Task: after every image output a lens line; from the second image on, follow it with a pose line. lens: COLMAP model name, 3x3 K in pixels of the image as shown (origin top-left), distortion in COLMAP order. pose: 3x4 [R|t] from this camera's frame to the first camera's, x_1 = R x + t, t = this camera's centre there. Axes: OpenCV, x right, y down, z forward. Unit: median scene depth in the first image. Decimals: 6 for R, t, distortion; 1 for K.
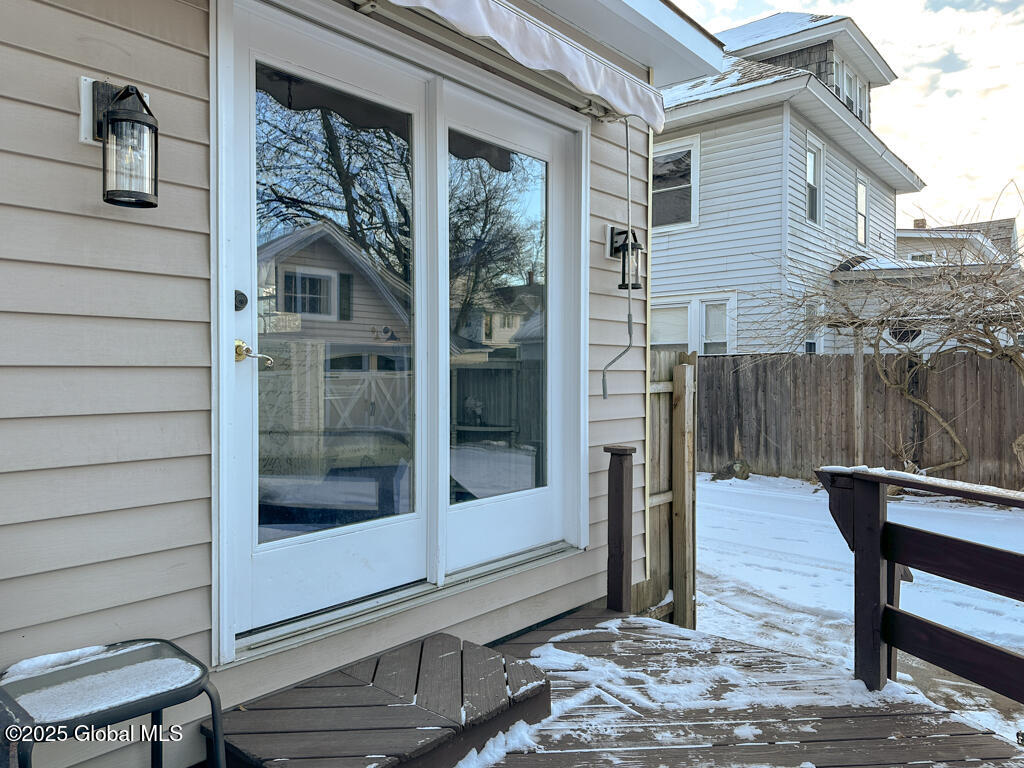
lens RADIAL K [[723.4, 0, 512.0], [0, 723.4, 384.0], [0, 0, 1]] dist [0.132018, -0.136533]
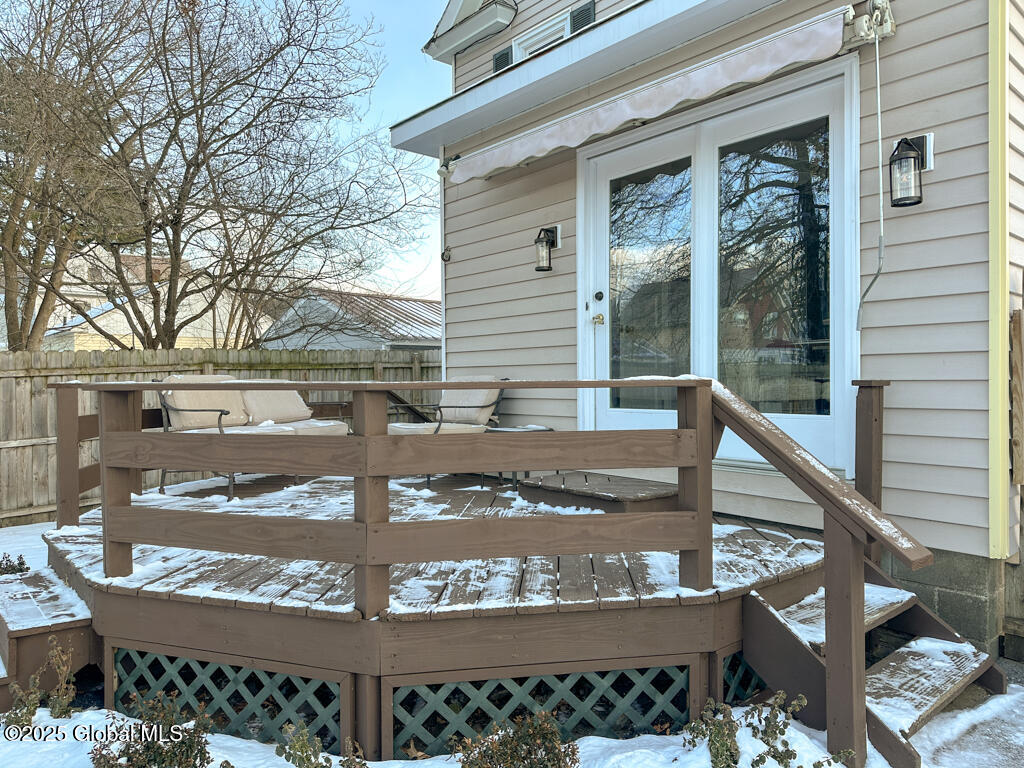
lens RADIAL K [[723.4, 0, 512.0], [0, 723.4, 384.0], [0, 0, 1]] dist [0.132018, -0.136533]
pose [[-0.150958, 0.008547, -0.988503, 1.624489], [-0.005177, 0.999942, 0.009436, 0.117728], [0.988527, 0.006542, -0.150905, 0.954597]]
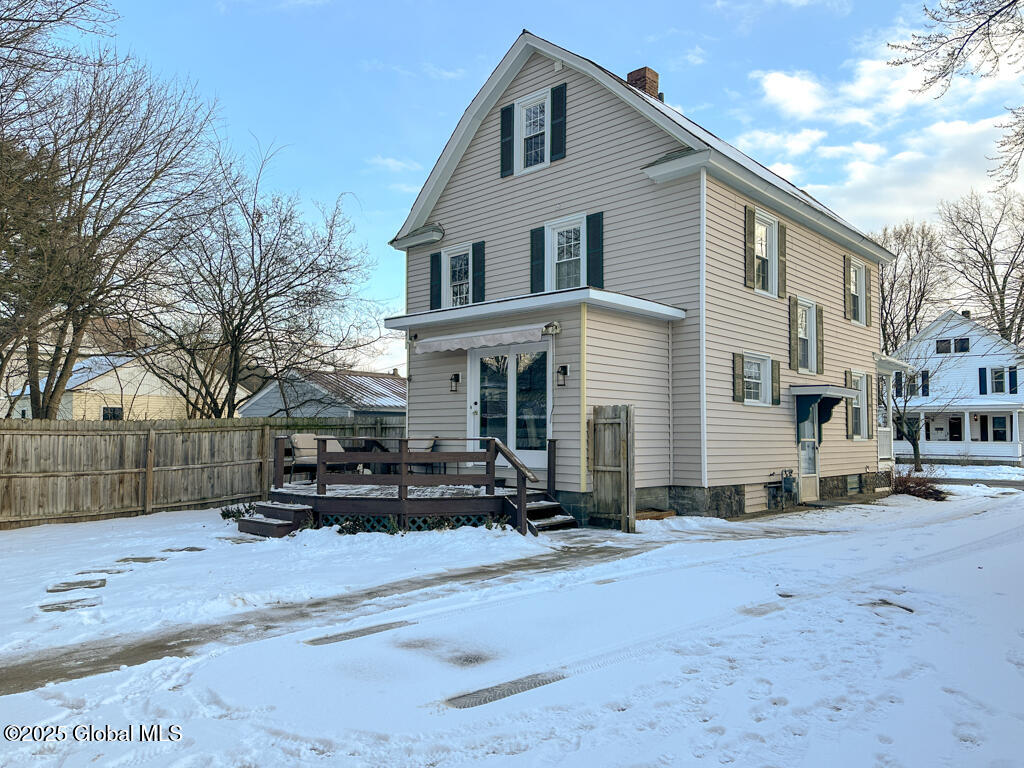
lens RADIAL K [[752.3, 0, 513.0], [0, 752.3, 399.4], [0, 0, 1]] dist [0.100600, -0.153259]
pose [[-0.048249, -0.042687, -0.997923, 4.578392], [-0.017039, 0.998976, -0.041908, 0.076801], [0.998690, 0.014981, -0.048927, 1.374672]]
